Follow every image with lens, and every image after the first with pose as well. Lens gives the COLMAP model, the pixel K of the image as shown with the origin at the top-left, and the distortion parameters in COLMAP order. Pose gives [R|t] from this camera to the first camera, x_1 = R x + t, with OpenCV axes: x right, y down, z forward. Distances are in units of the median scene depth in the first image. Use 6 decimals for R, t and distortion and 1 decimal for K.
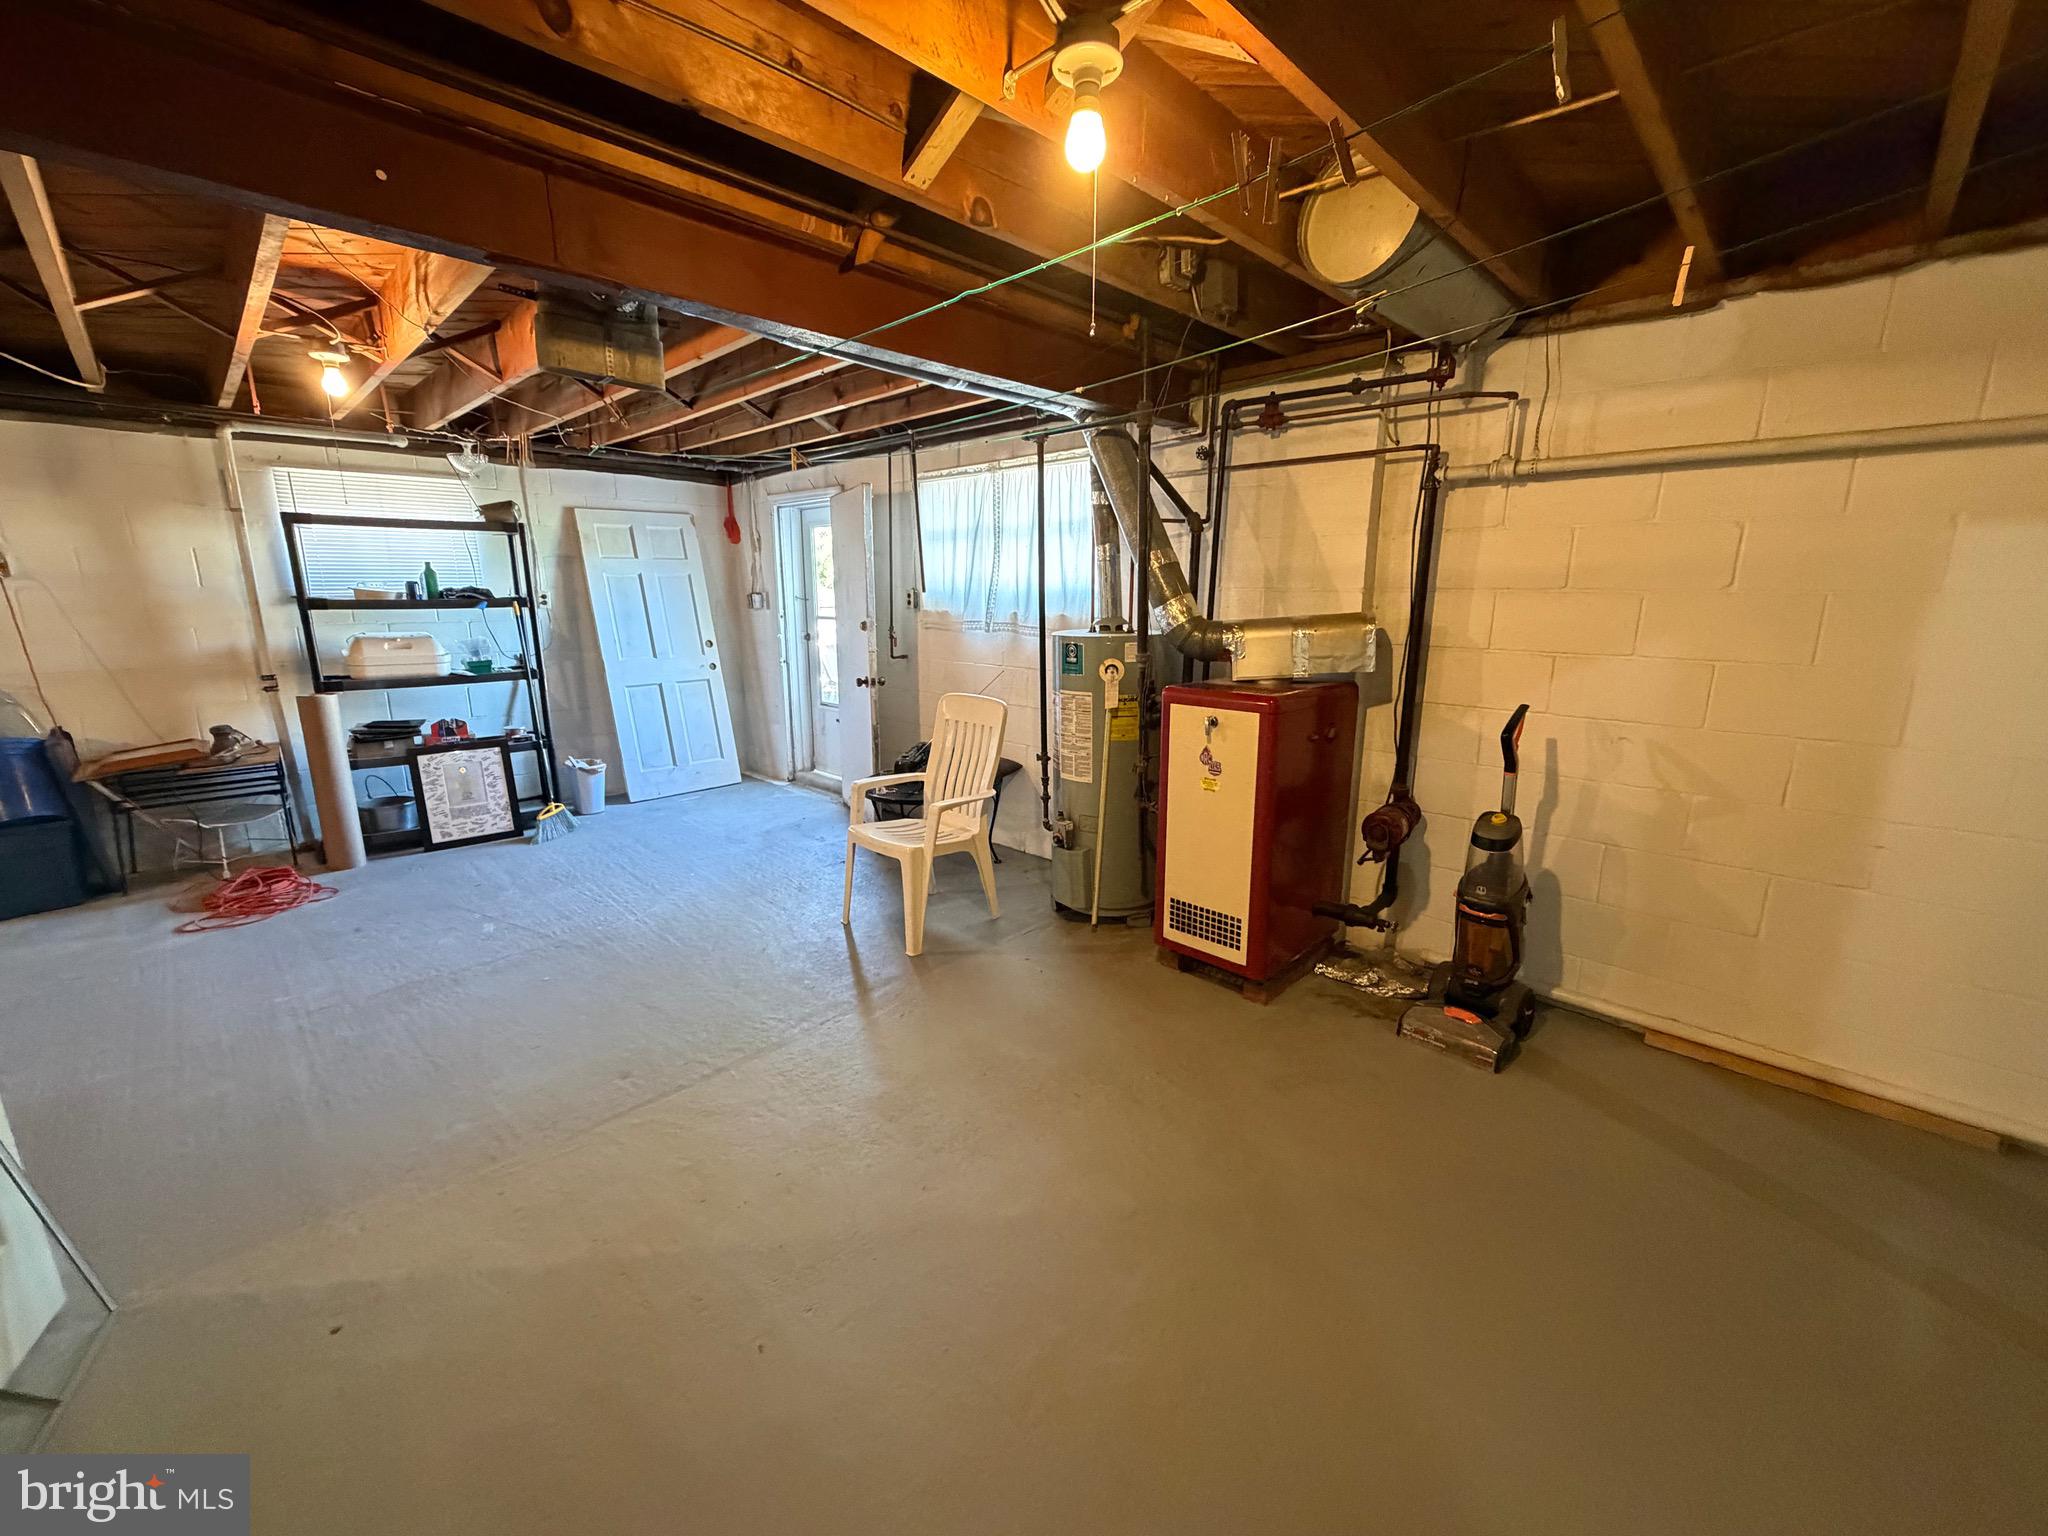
lens RADIAL K [[822.6, 0, 1019.5], [0, 822.6, 775.8], [0, 0, 1]] dist [-0.001358, 0.000421]
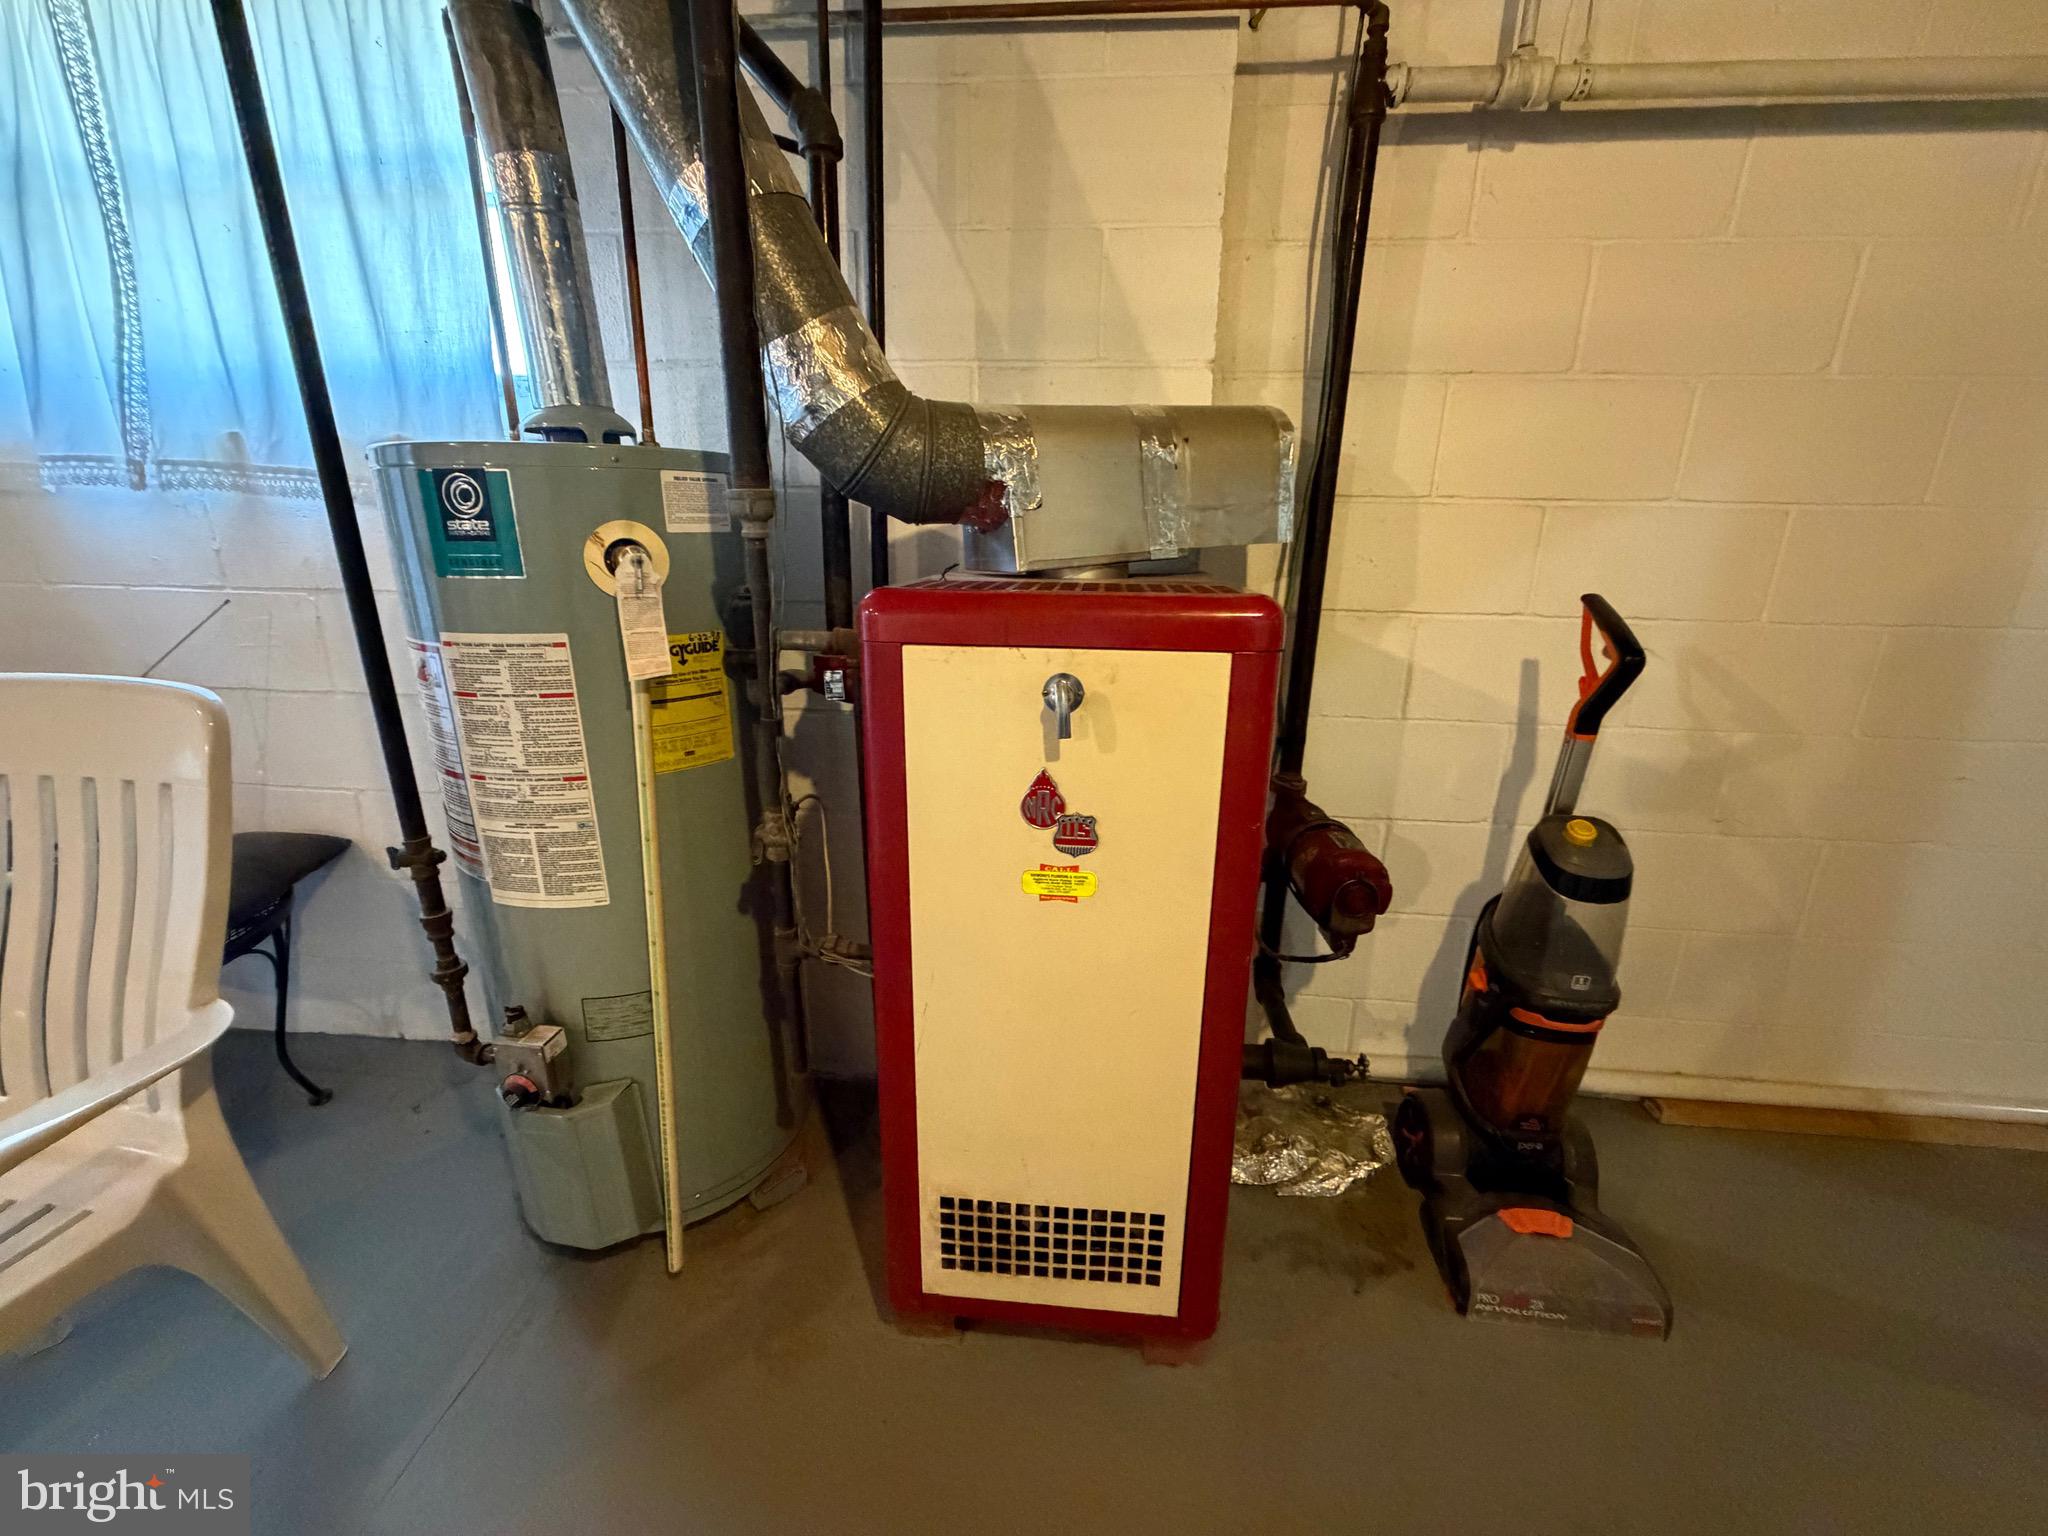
lens RADIAL K [[822.6, 0, 1024.2], [0, 822.6, 769.7], [0, 0, 1]] dist [-0.001358, 0.000421]
pose [[0.773033, -0.162511, 0.613197, 0.024454], [0.127084, 0.986707, 0.101291, -0.064262], [-0.621506, -0.000374, 0.783409, 0.696654]]
